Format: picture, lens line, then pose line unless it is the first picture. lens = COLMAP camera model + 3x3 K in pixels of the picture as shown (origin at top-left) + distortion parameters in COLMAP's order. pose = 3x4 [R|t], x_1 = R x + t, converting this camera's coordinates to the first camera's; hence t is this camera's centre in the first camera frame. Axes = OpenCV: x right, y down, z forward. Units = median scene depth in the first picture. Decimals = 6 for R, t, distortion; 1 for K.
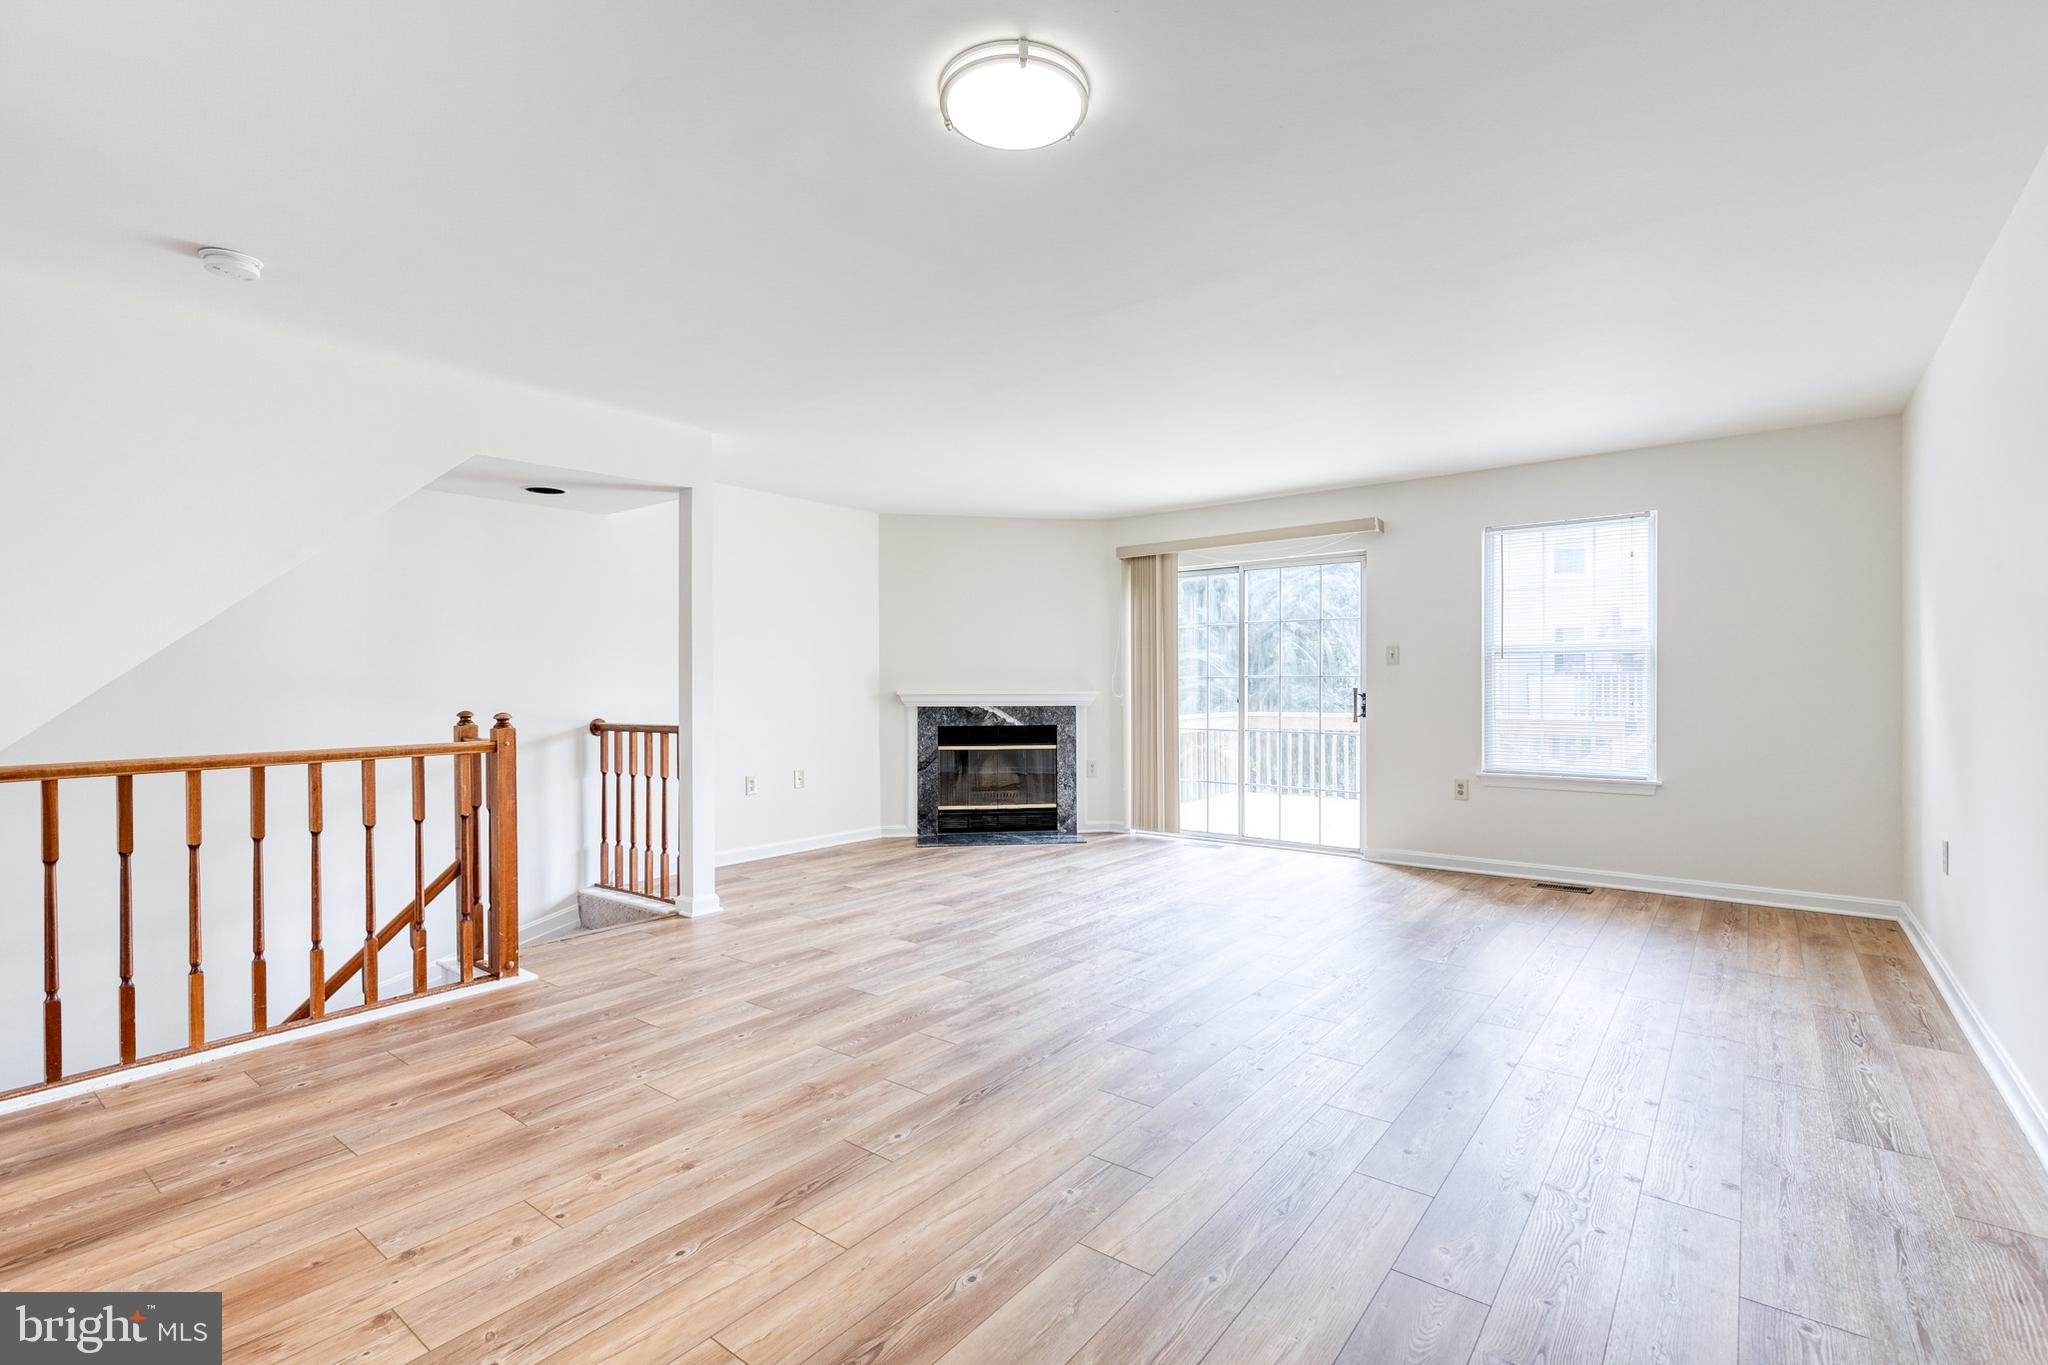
lens RADIAL K [[926.4, 0, 1050.2], [0, 926.4, 686.3], [0, 0, 1]] dist [0.004359, -0.000011]
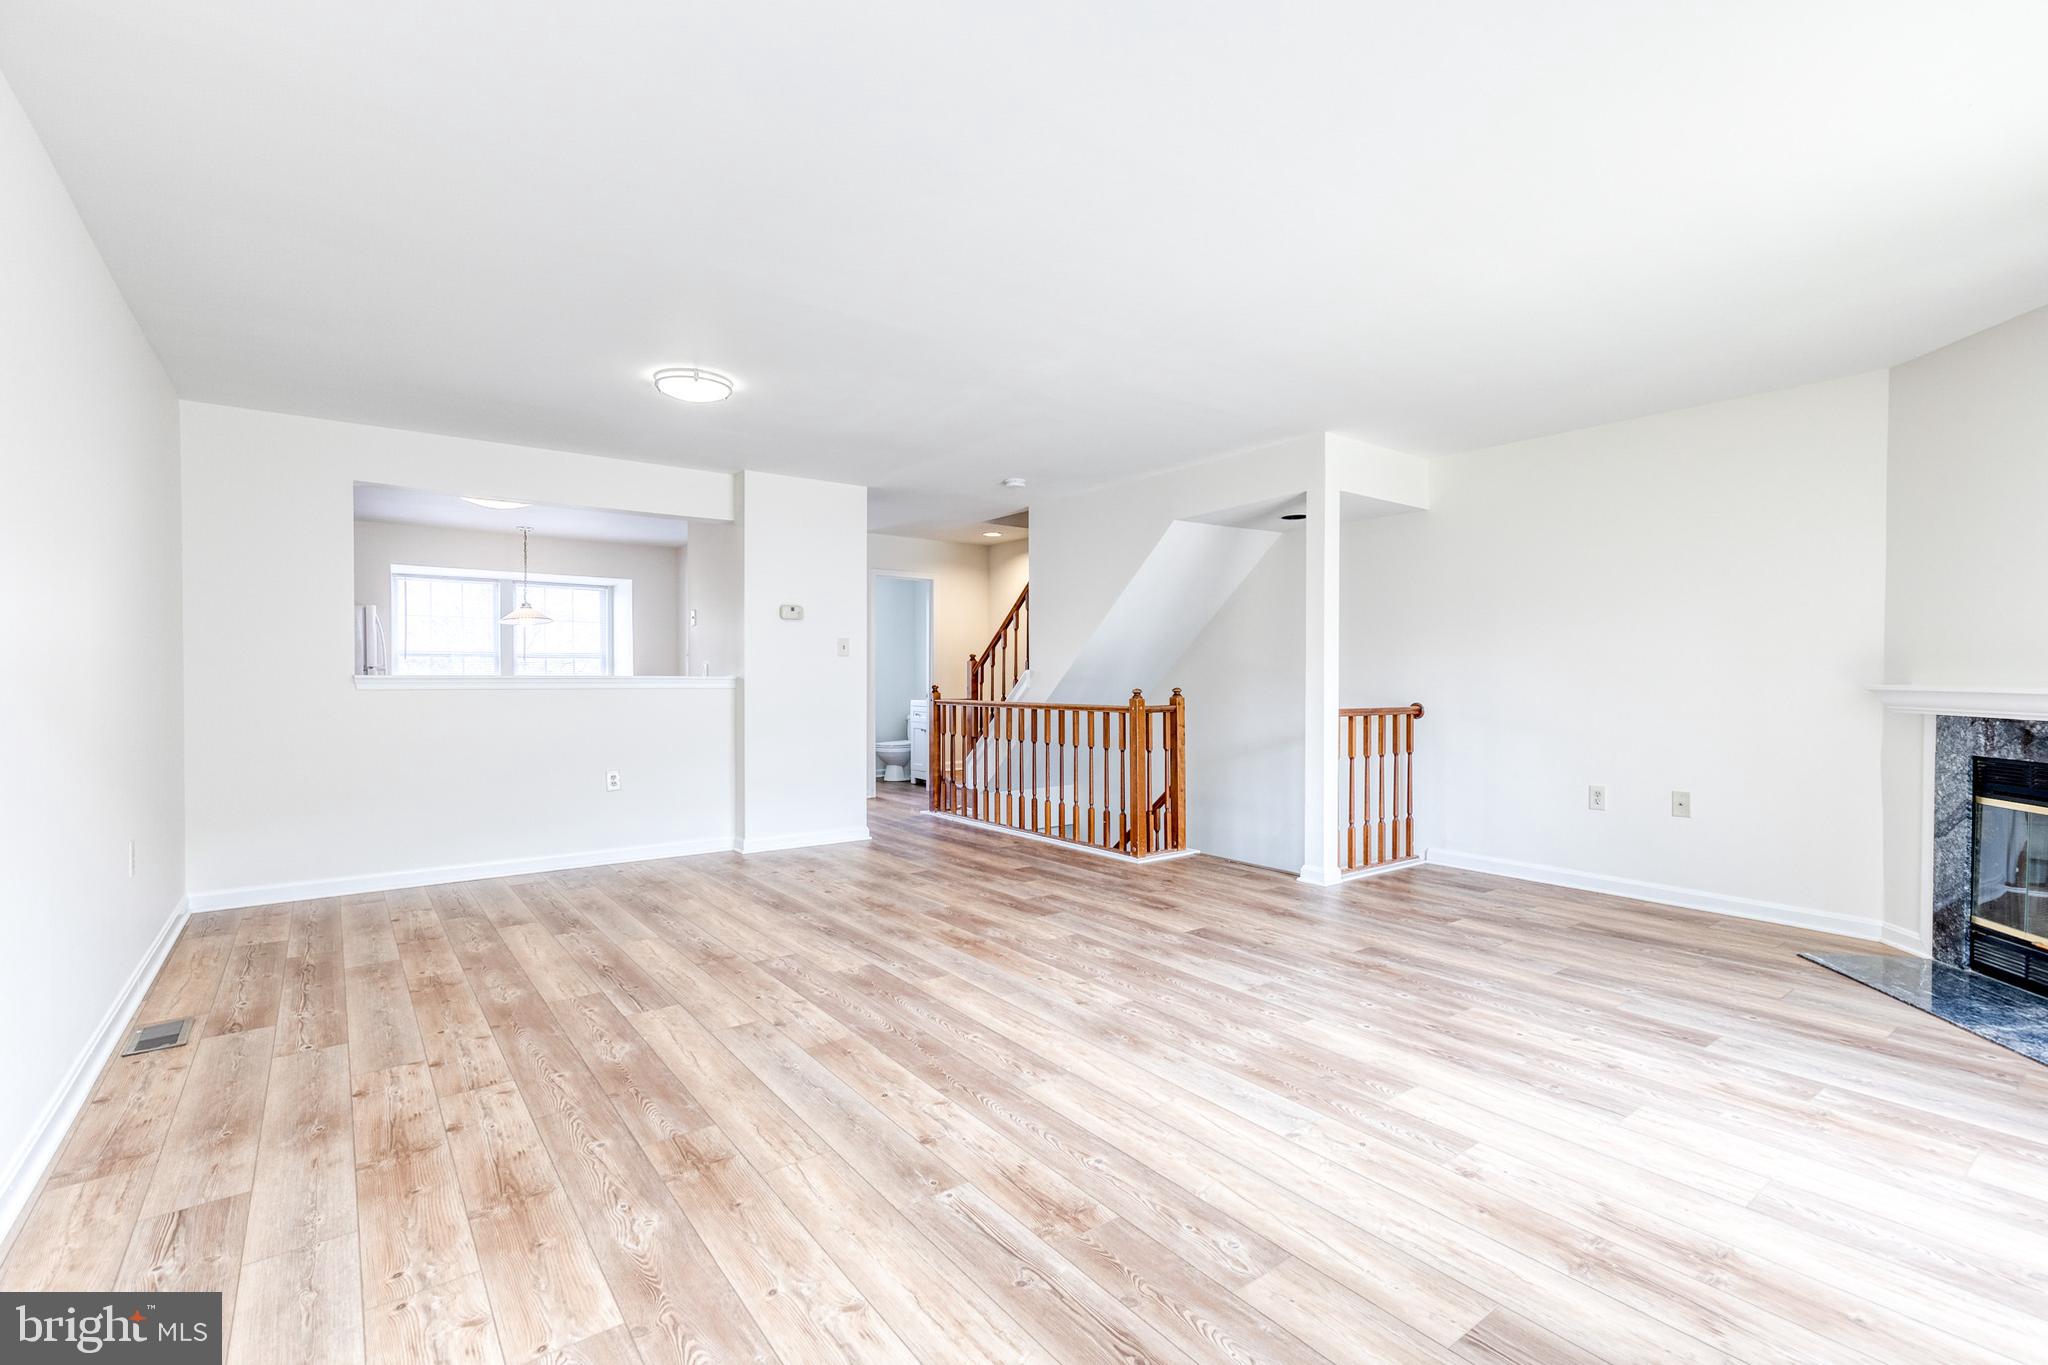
lens RADIAL K [[926.4, 0, 1050.2], [0, 926.4, 686.3], [0, 0, 1]] dist [0.004359, -0.000011]
pose [[-0.260998, 0.018812, -0.965156, 0.888294], [-0.002655, 0.999792, 0.020206, -0.005642], [0.965336, 0.007836, -0.260894, 1.173797]]
